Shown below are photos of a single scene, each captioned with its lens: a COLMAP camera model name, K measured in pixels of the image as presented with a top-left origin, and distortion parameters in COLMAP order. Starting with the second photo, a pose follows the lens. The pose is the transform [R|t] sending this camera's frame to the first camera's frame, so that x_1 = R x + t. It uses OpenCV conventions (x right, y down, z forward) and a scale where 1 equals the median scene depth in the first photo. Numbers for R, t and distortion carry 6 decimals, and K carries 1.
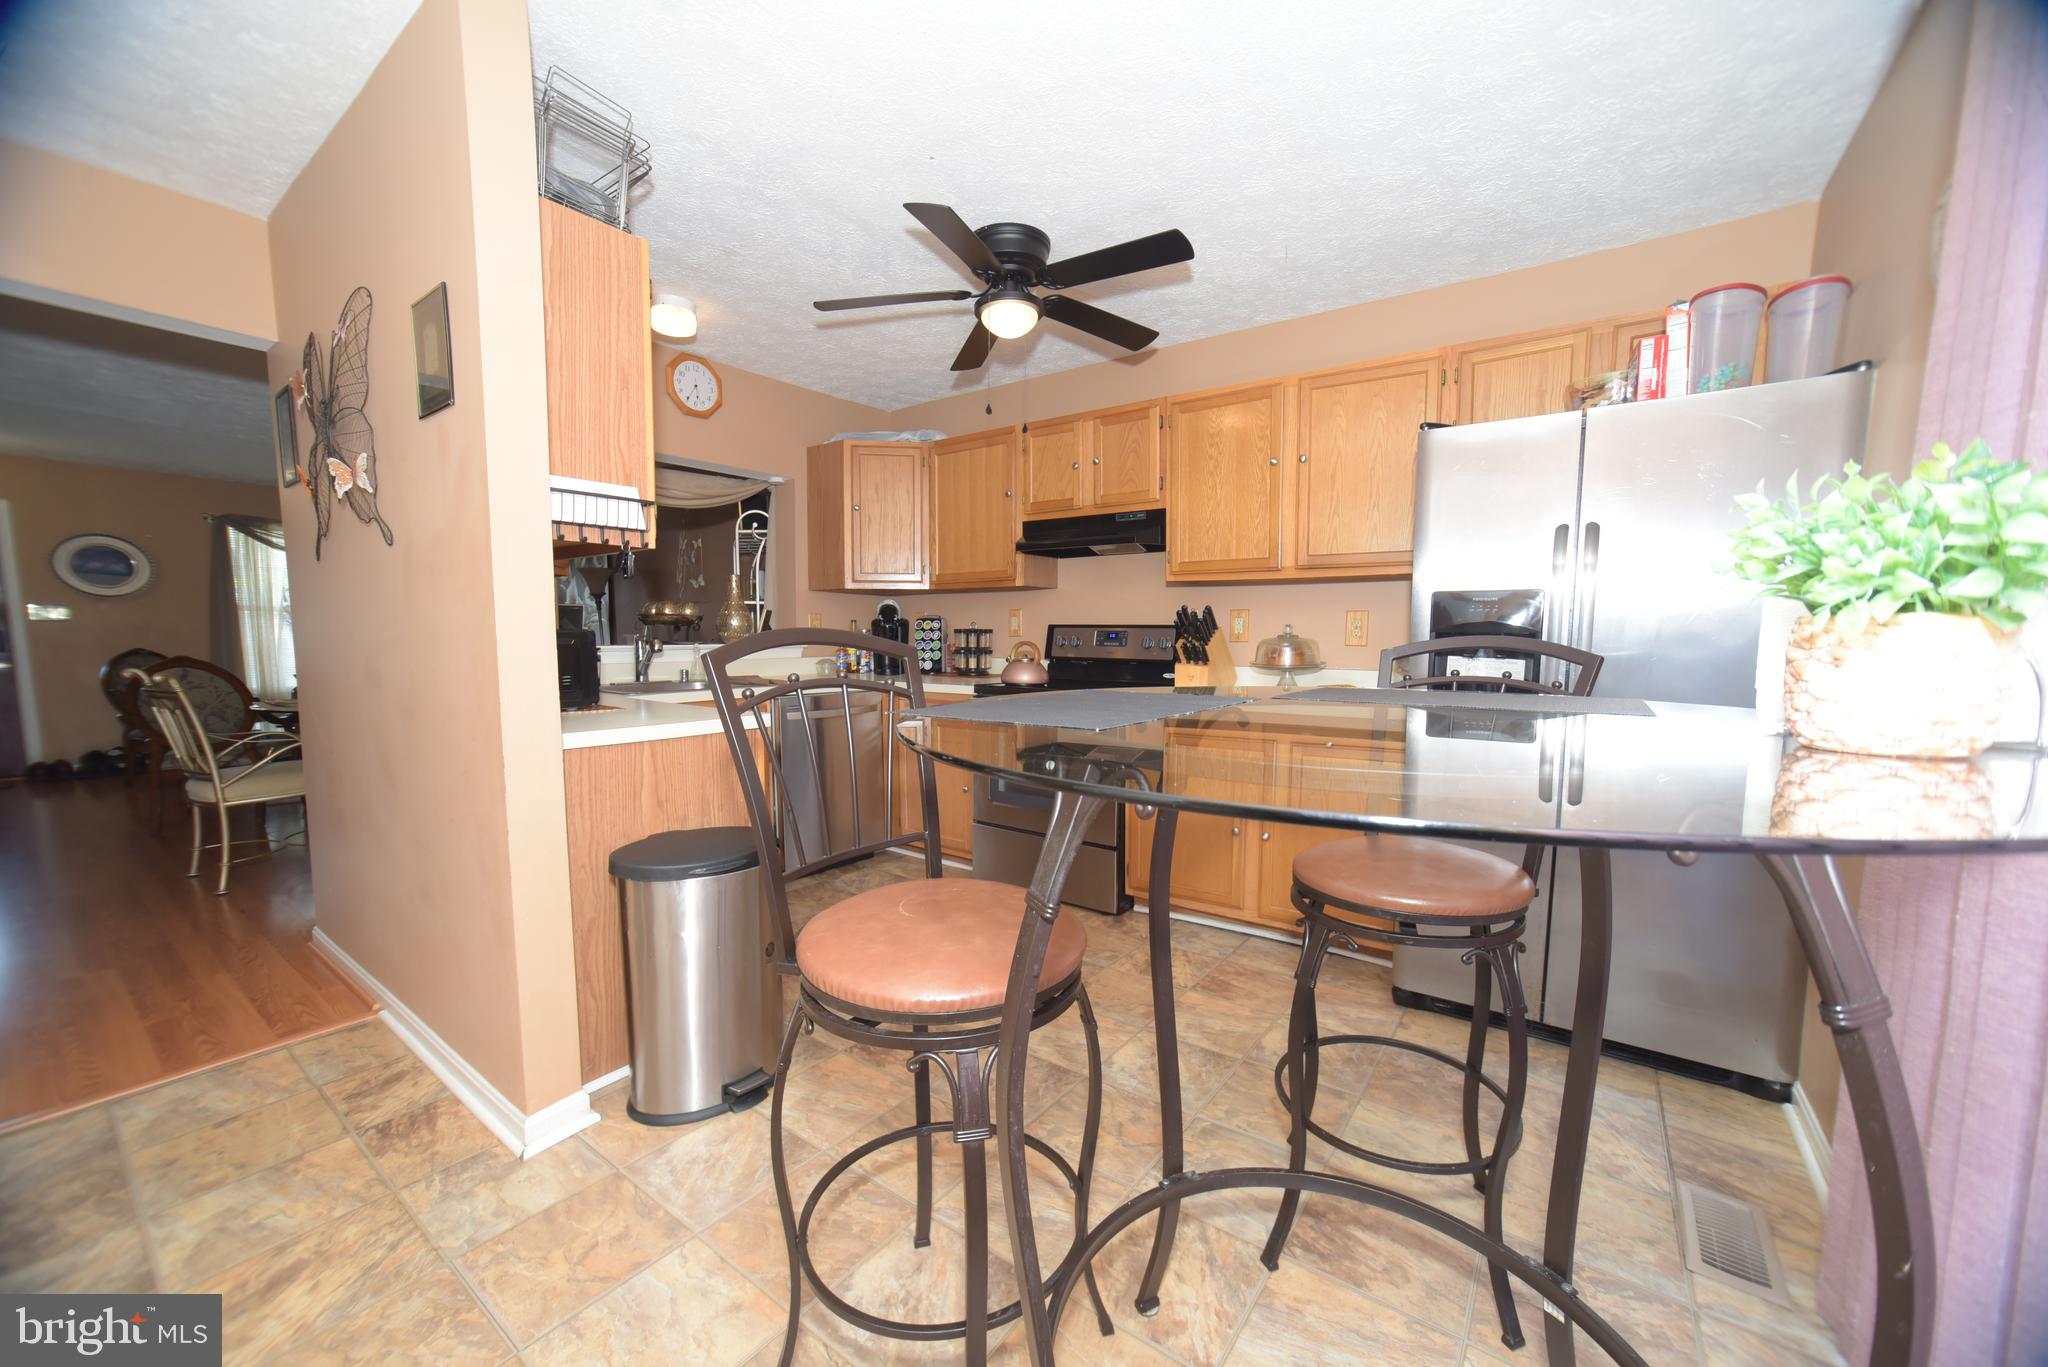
lens RADIAL K [[793.3, 0, 1078.4], [0, 793.3, 705.3], [0, 0, 1]] dist [0.002543, 0.000361]
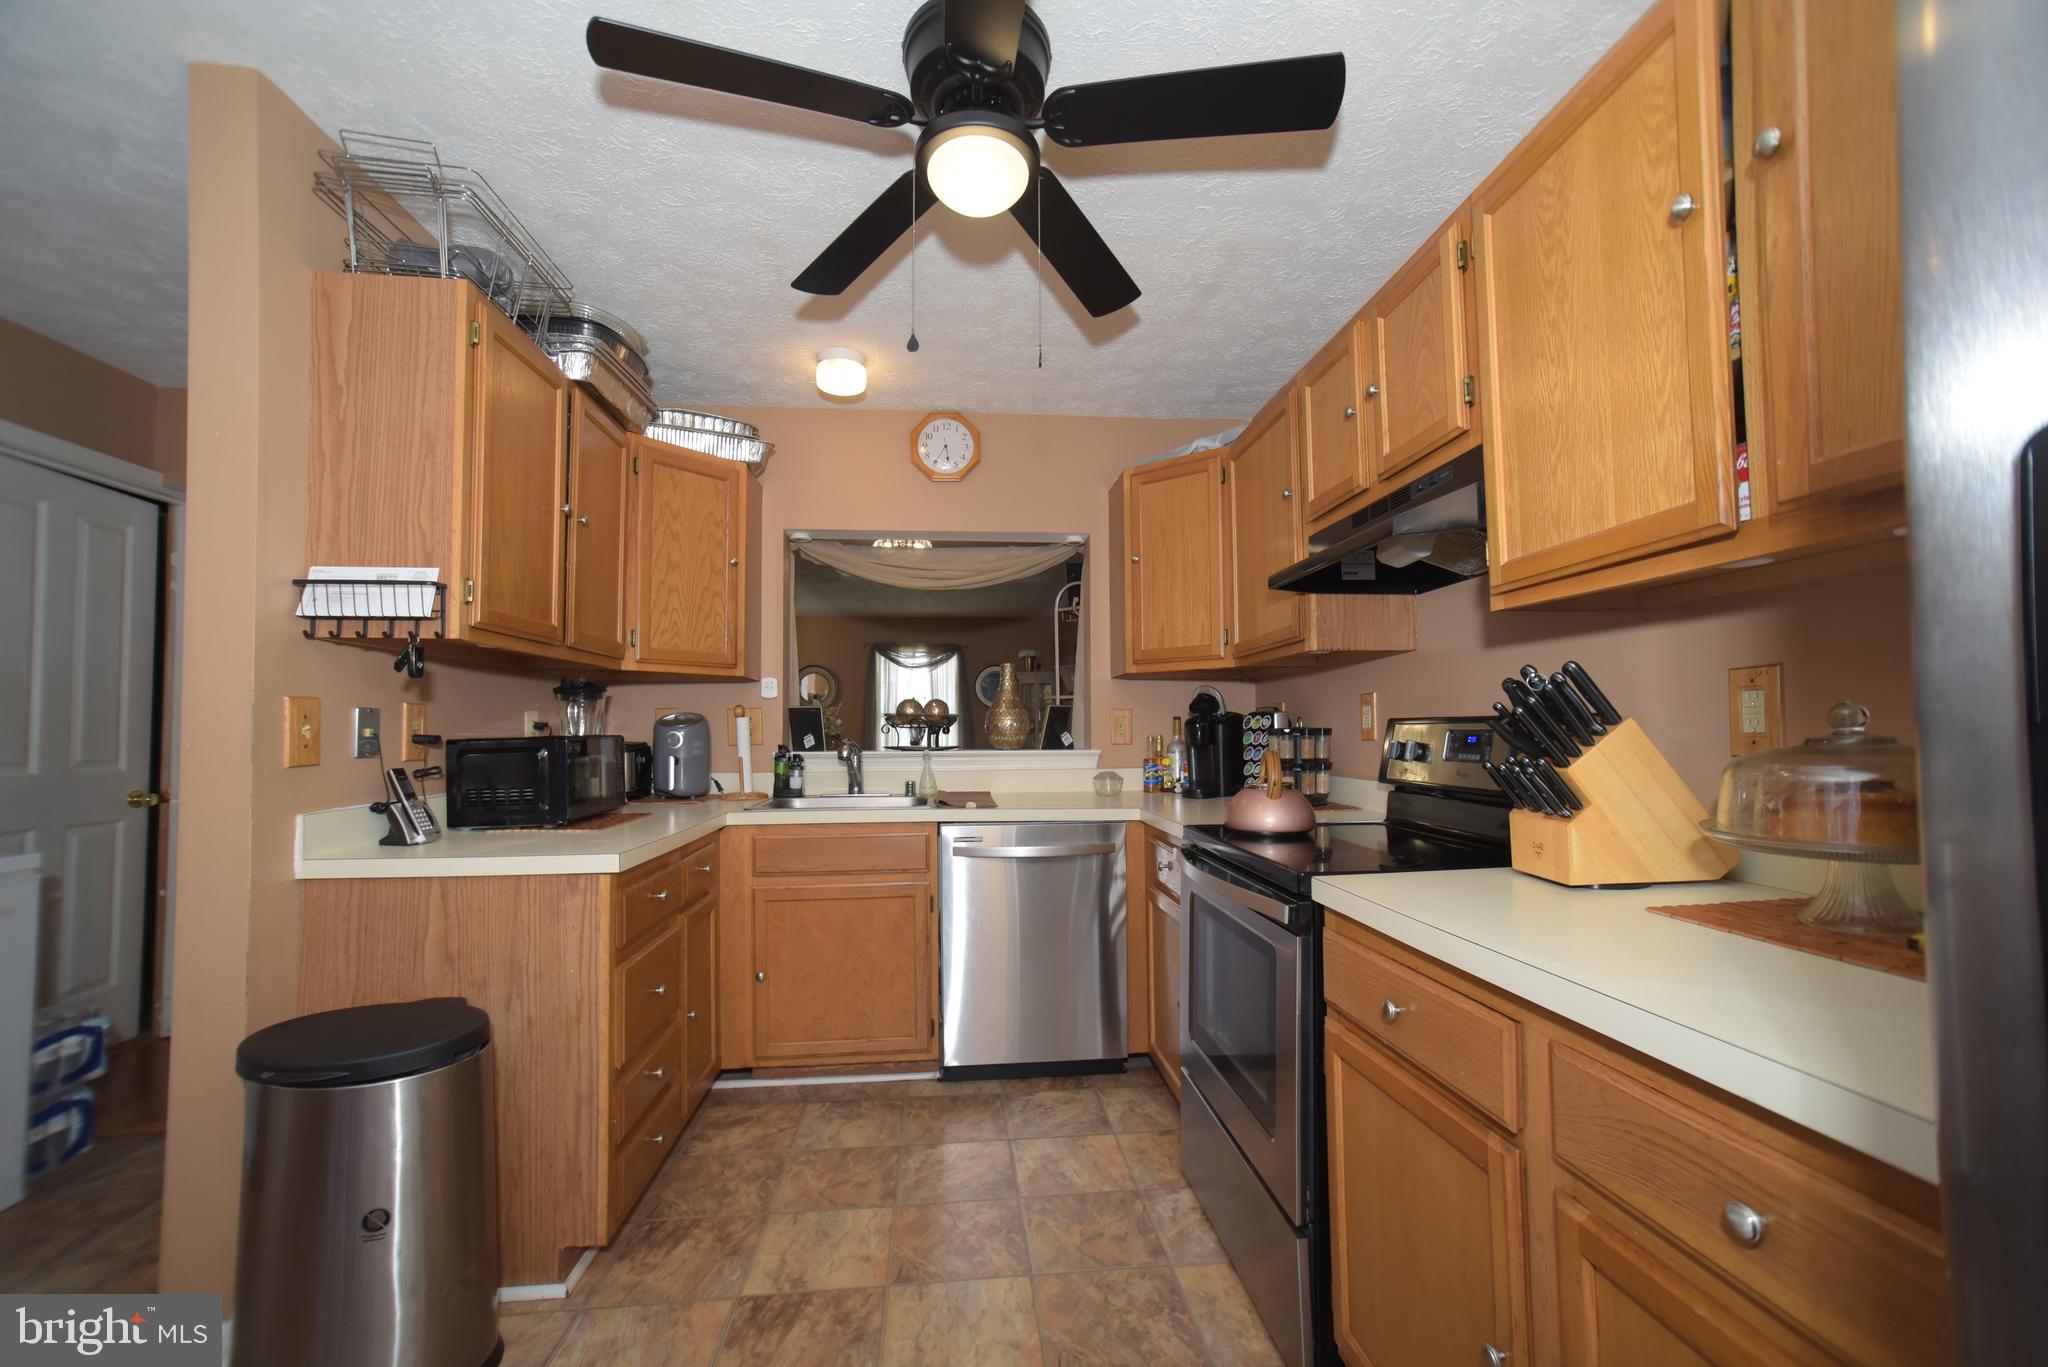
lens RADIAL K [[883.3, 0, 1009.6], [0, 883.3, 703.2], [0, 0, 1]] dist [-0.044036, 0.030934]
pose [[0.635936, -0.028668, -0.771209, 0.395308], [-0.063707, 0.993949, -0.089481, -0.068491], [0.769108, 0.106035, 0.630261, 0.684306]]
